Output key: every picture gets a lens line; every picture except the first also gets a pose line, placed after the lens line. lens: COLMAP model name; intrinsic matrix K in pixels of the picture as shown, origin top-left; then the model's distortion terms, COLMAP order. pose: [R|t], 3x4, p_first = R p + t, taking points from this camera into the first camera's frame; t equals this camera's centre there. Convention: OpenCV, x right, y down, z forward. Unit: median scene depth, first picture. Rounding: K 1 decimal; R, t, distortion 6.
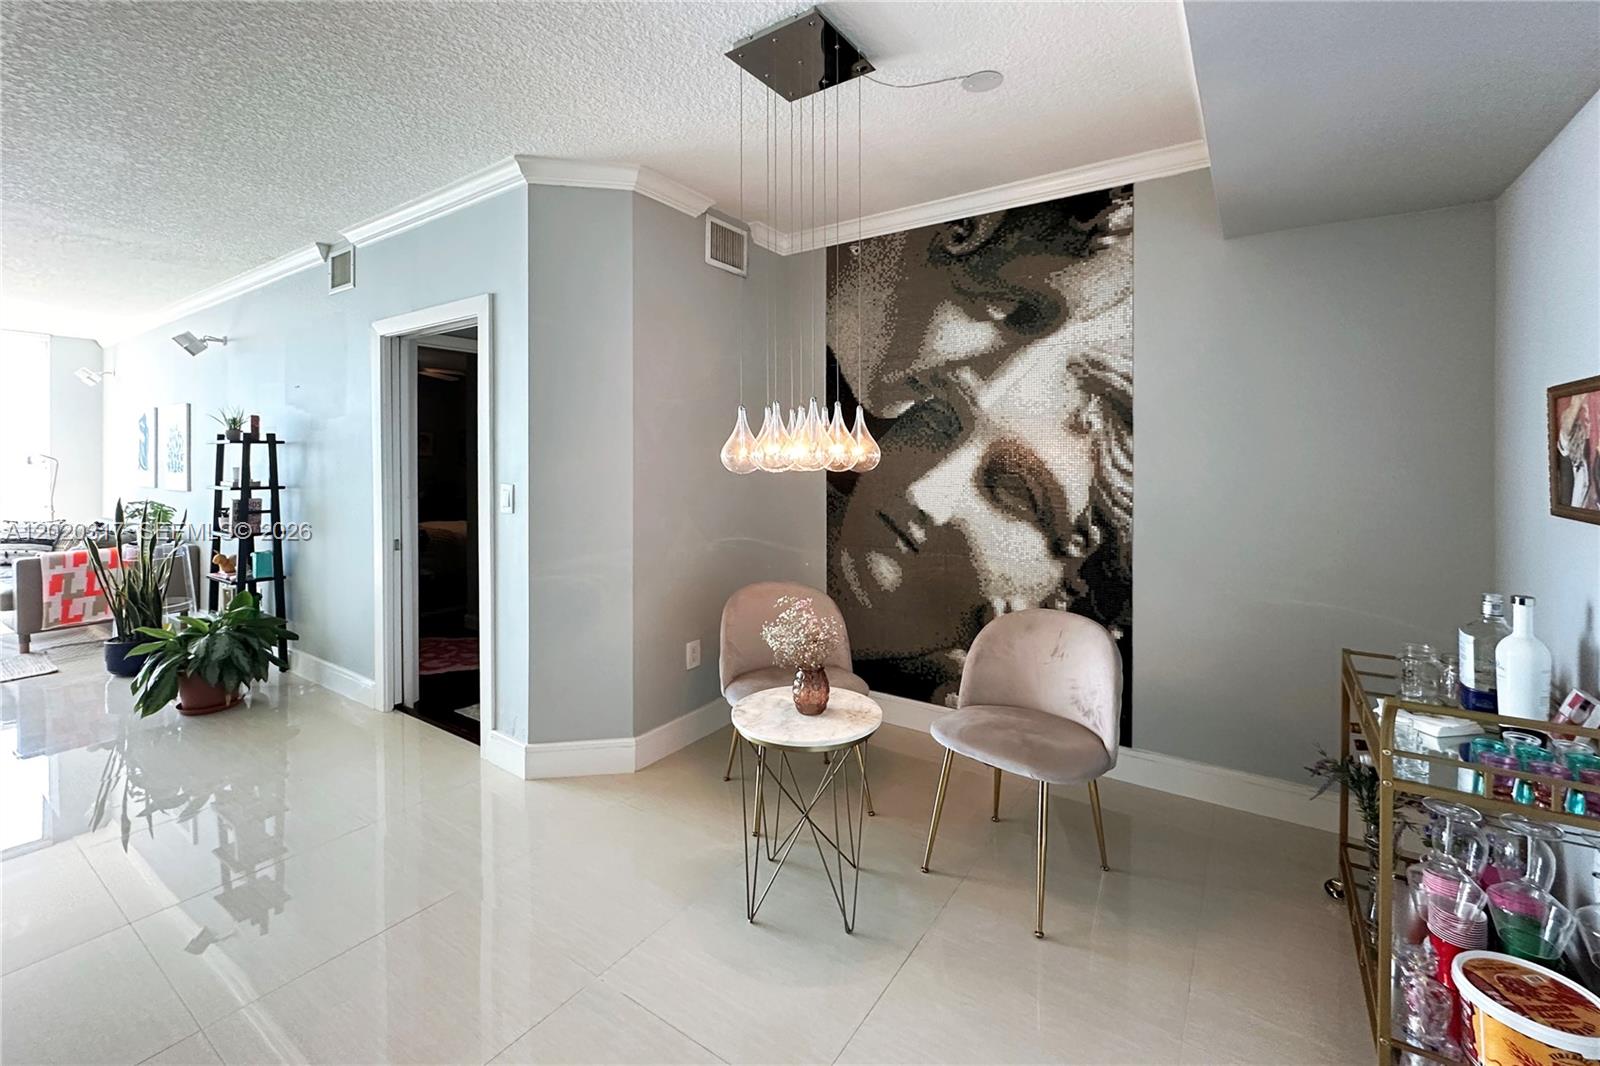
lens RADIAL K [[678.9, 0, 797.8], [0, 678.9, 475.9], [0, 0, 1]] dist [-0.000892, -0.000243]
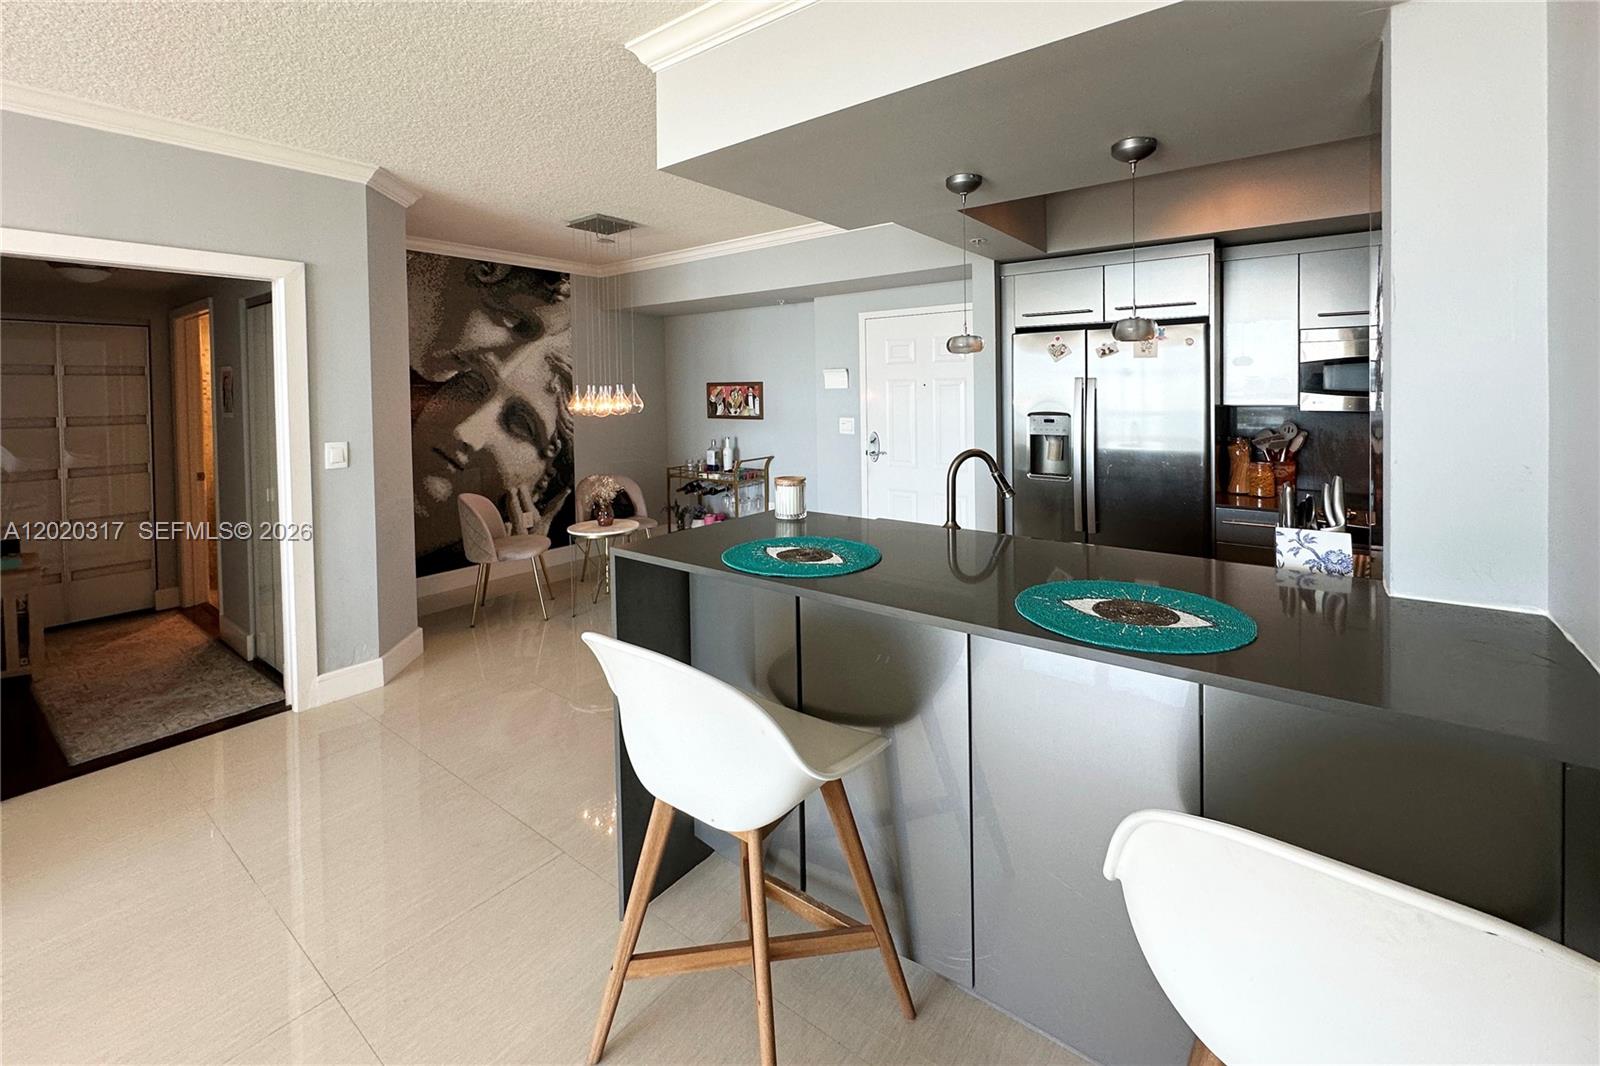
lens RADIAL K [[678.9, 0, 797.8], [0, 678.9, 475.9], [0, 0, 1]] dist [-0.000892, -0.000243]
pose [[0.055430, -0.127120, 0.990337, -1.471897], [0.040371, 0.991337, 0.124988, -0.040935], [-0.997646, 0.033052, 0.060081, 0.175637]]
